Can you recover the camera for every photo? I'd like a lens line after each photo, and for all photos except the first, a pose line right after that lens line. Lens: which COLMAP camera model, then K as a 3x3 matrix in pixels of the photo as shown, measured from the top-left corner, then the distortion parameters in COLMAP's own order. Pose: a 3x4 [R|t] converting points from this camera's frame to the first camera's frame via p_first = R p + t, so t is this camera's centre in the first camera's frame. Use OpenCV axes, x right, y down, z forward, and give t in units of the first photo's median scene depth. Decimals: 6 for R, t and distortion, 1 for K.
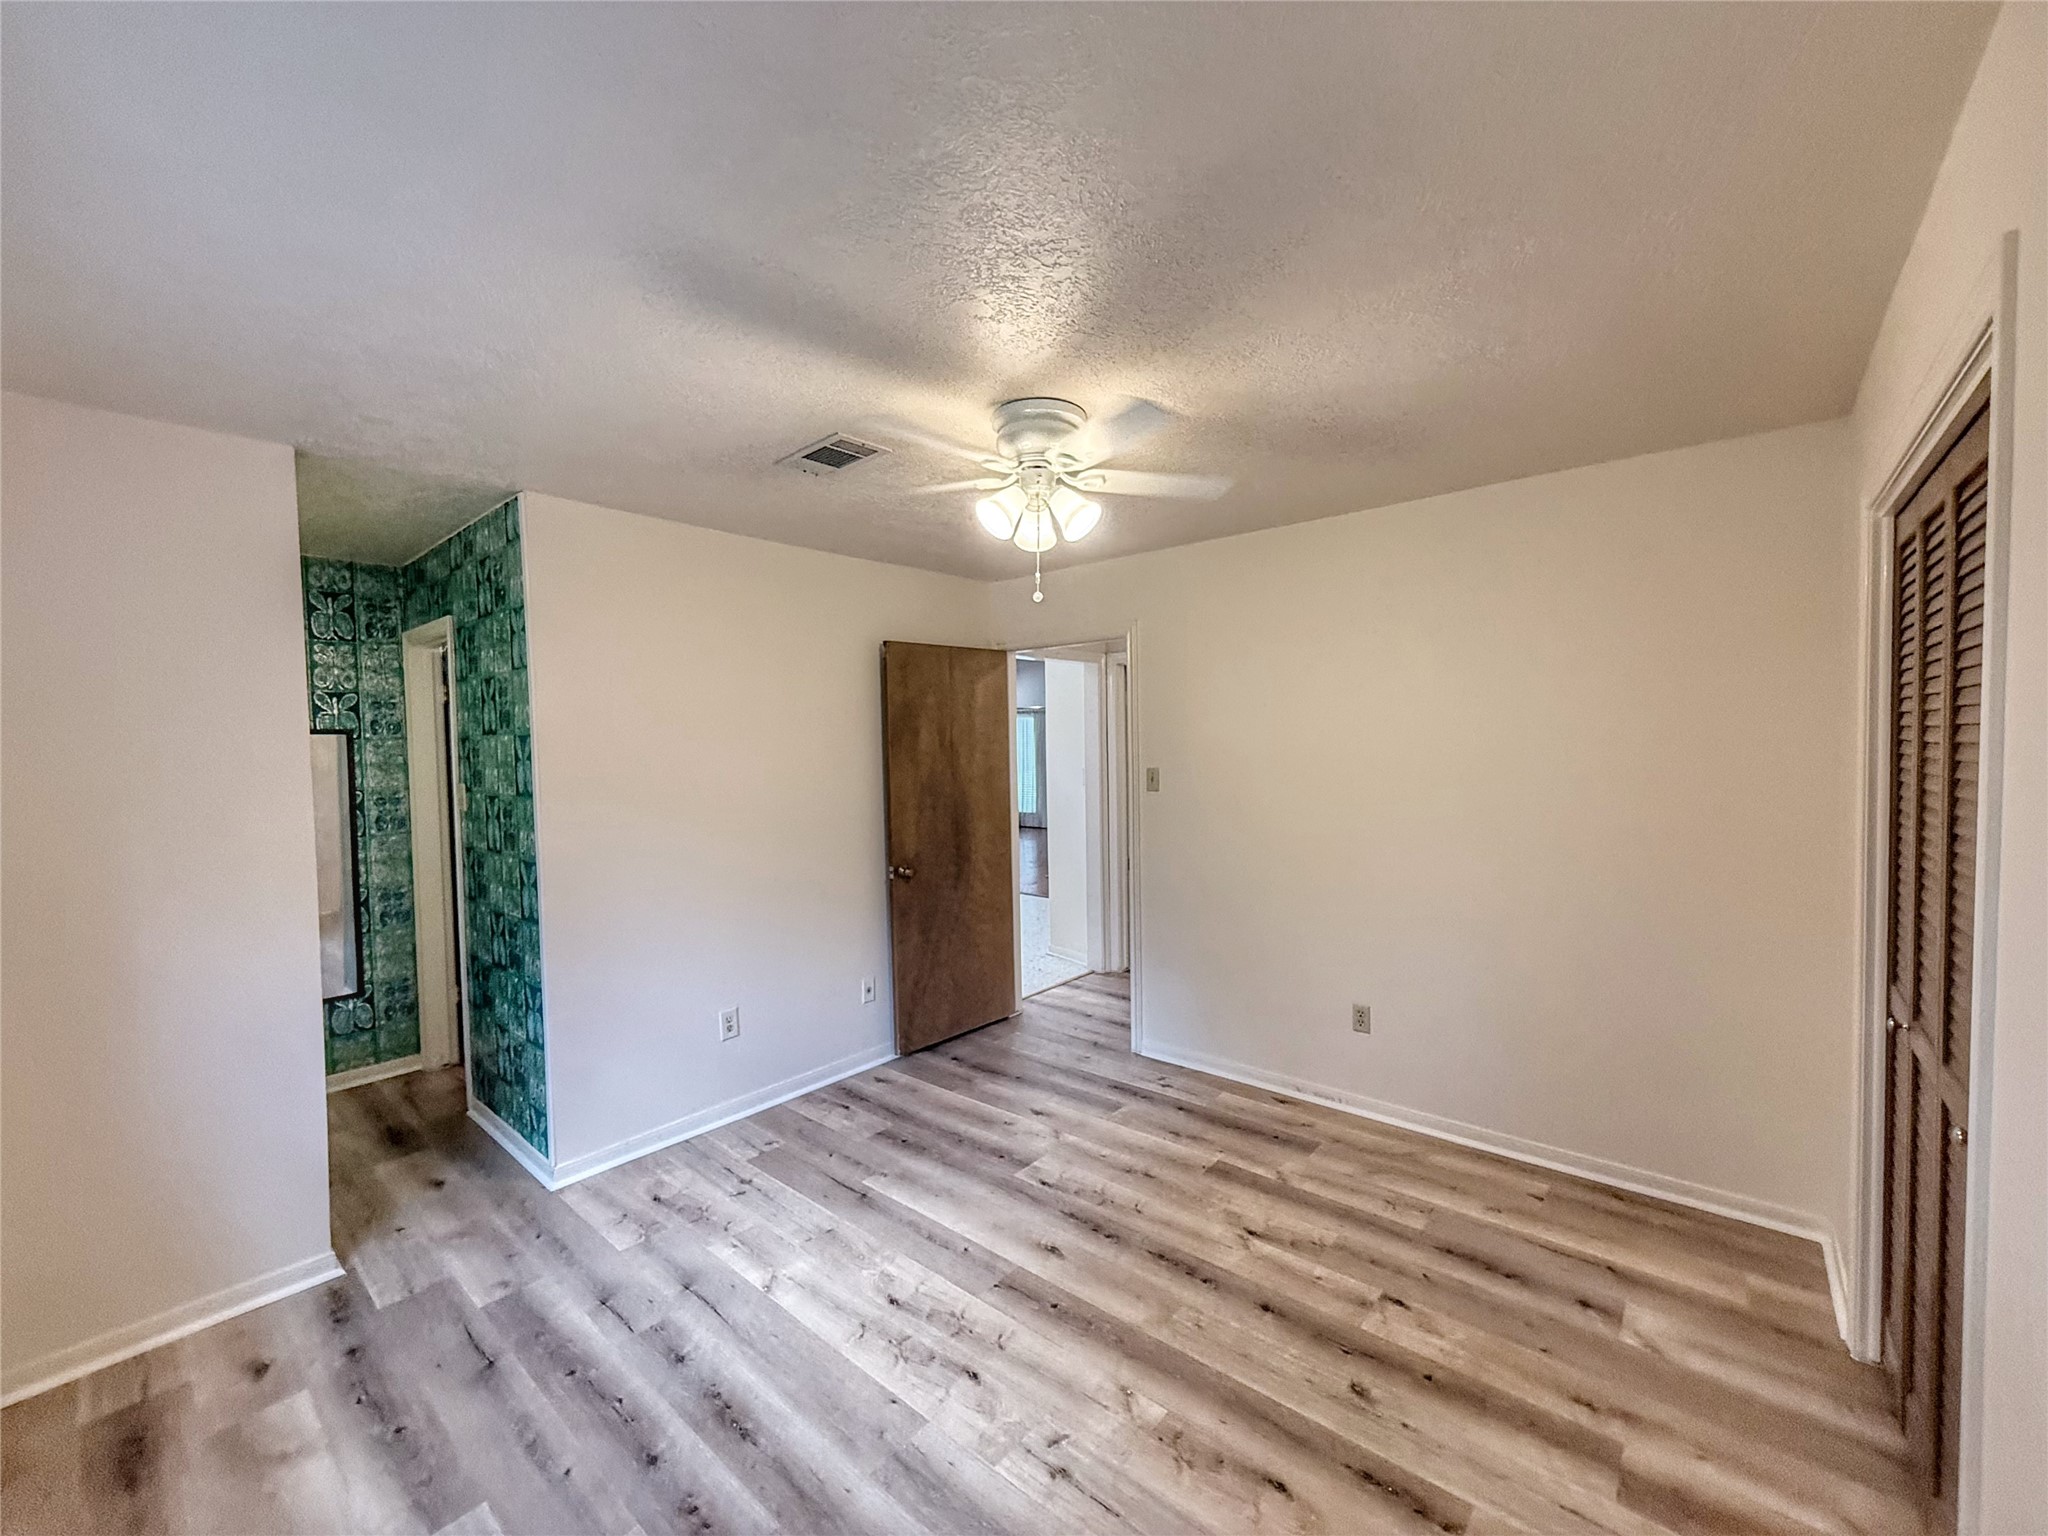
lens RADIAL K [[820.5, 0, 1018.7], [0, 820.5, 769.3], [0, 0, 1]] dist [-0.000315, -0.000352]
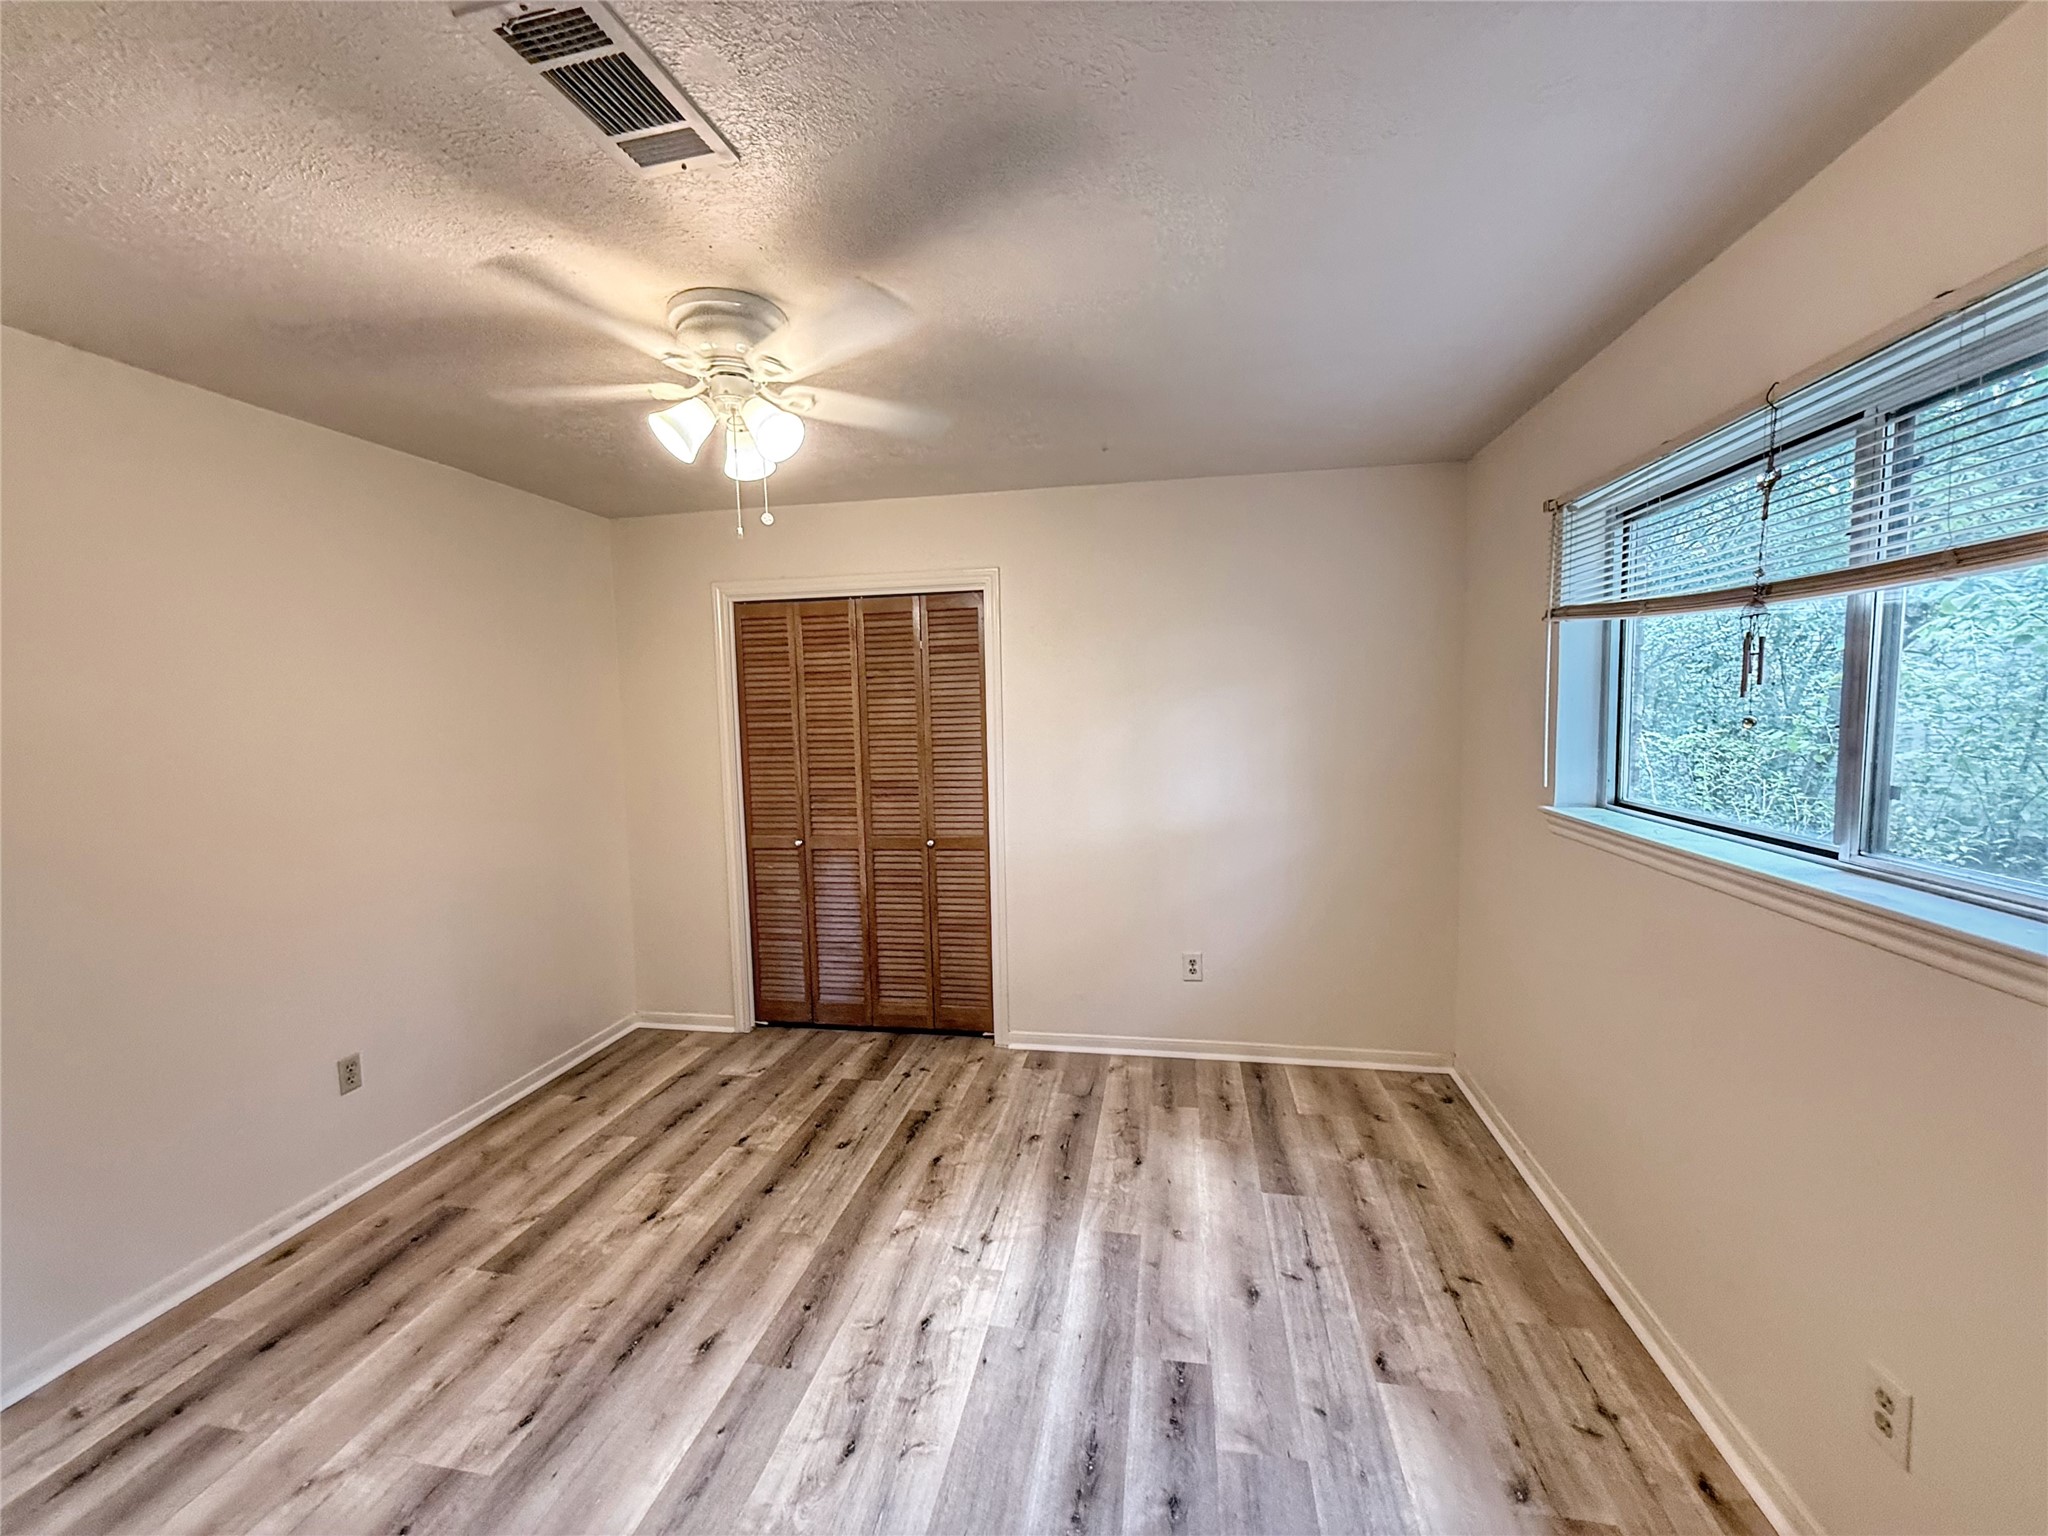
lens RADIAL K [[820.5, 0, 1018.7], [0, 820.5, 769.3], [0, 0, 1]] dist [-0.000315, -0.000352]
pose [[-0.505821, -0.039744, 0.861722, -0.848077], [0.056635, 0.995253, 0.079147, -0.027364], [-0.860777, 0.088838, -0.501169, 1.173266]]
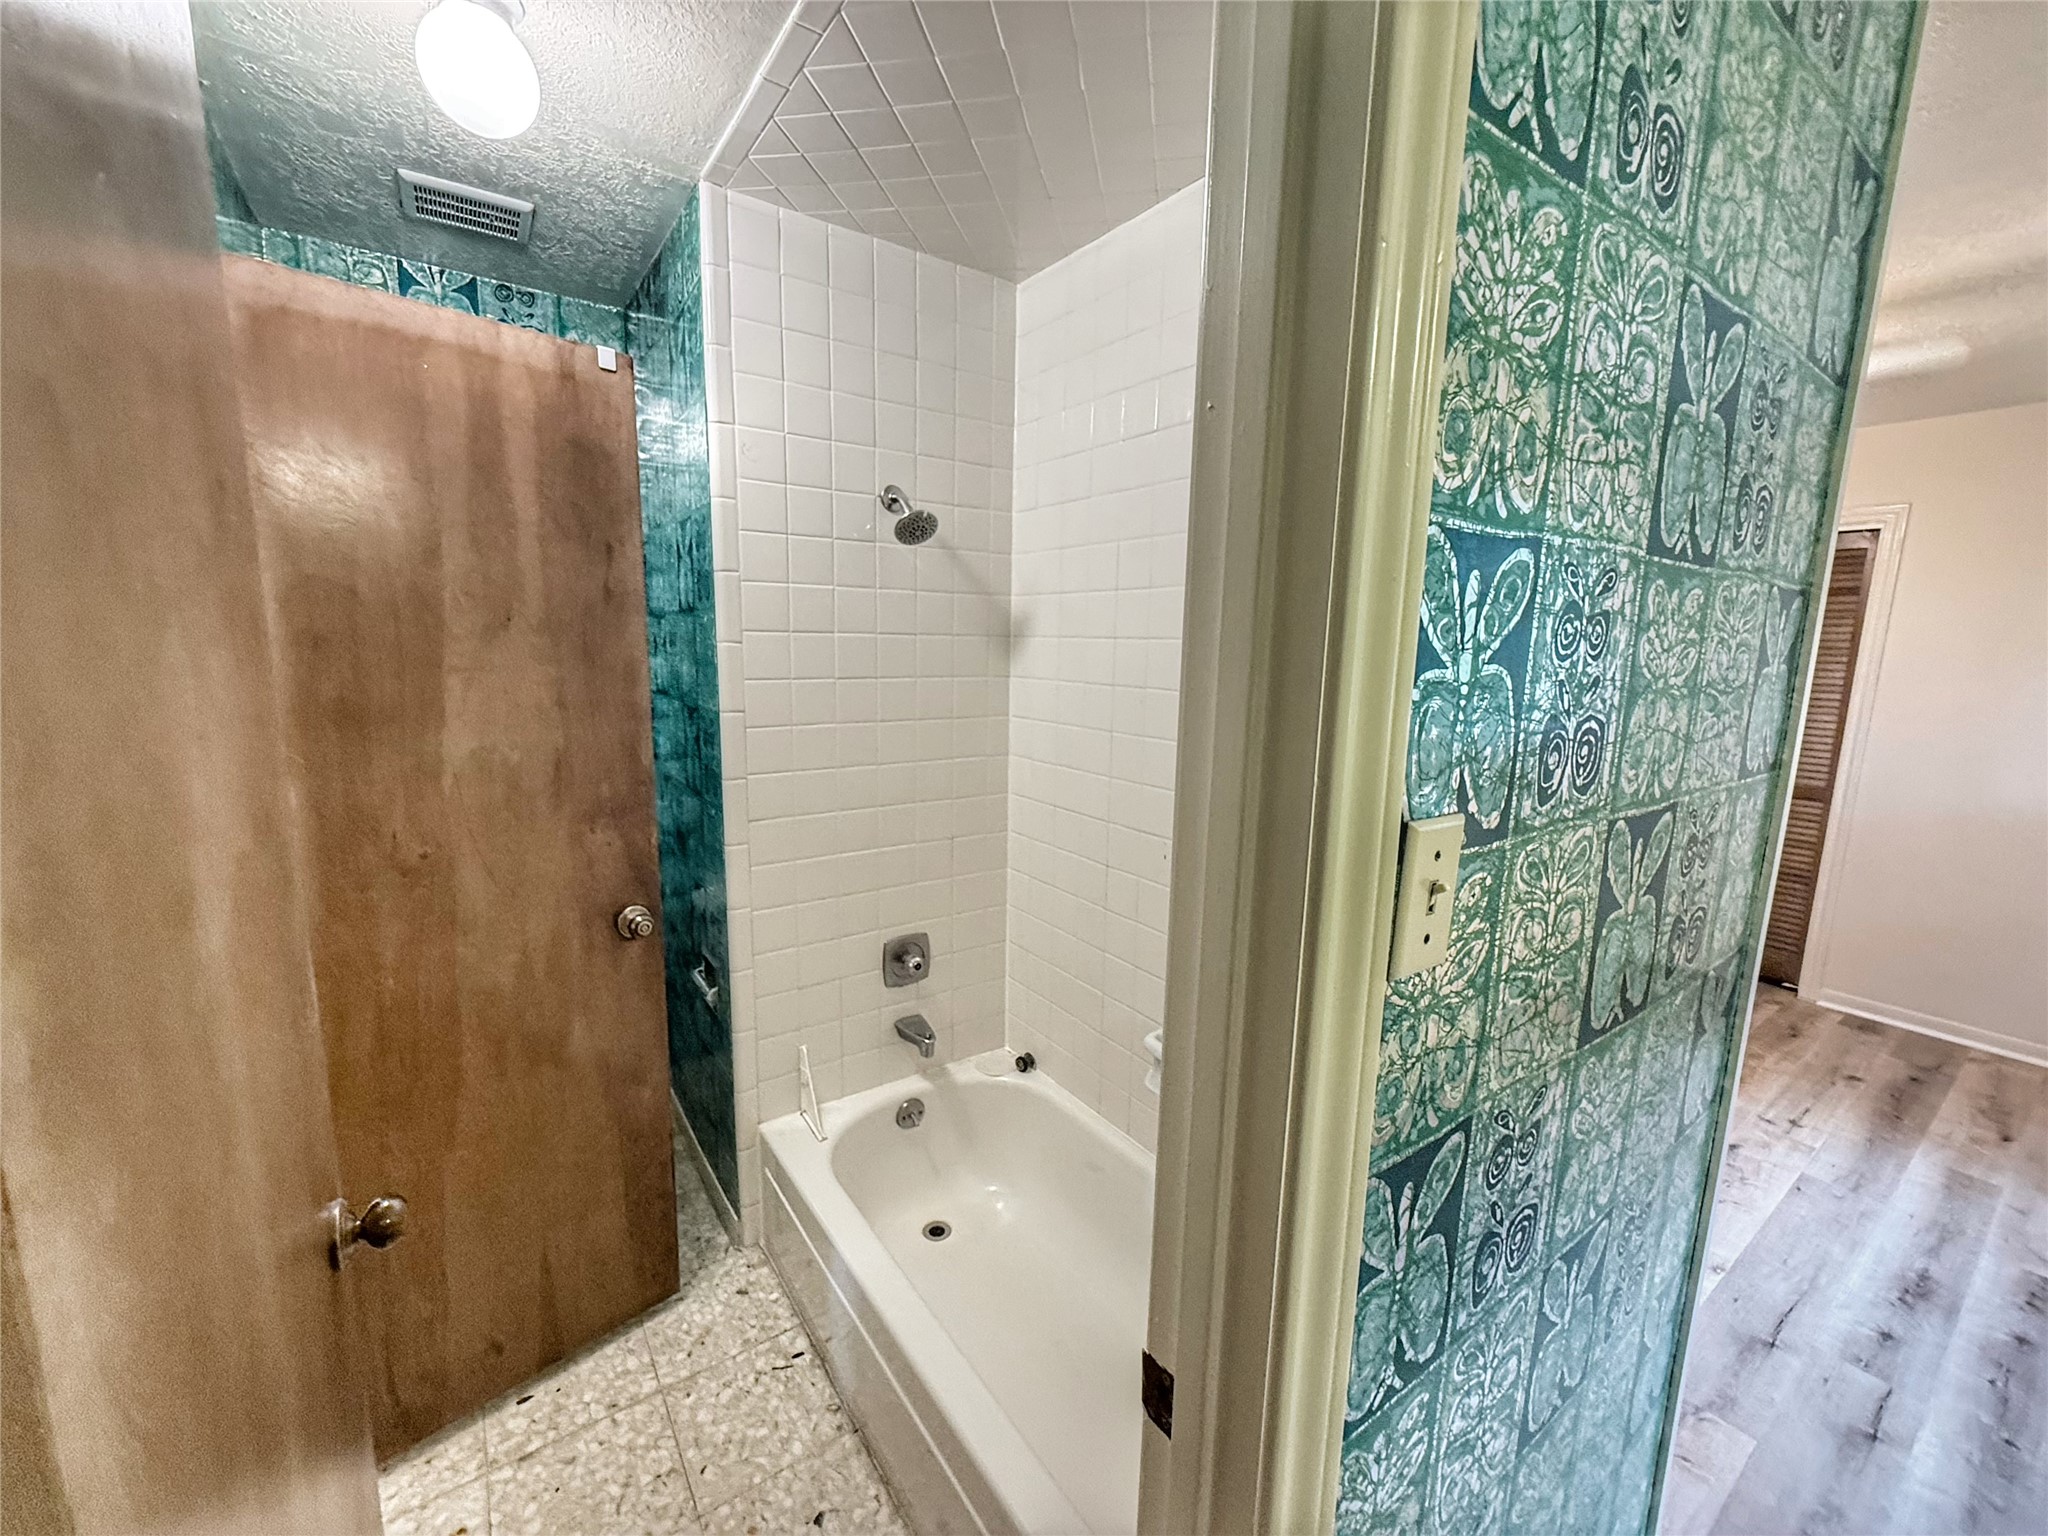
lens RADIAL K [[820.5, 0, 1018.7], [0, 820.5, 769.3], [0, 0, 1]] dist [-0.000315, -0.000352]
pose [[0.231819, -0.135574, 0.963265, -1.284734], [0.004397, 0.990376, 0.138332, -0.031066], [-0.972749, -0.027832, 0.230184, 1.571615]]
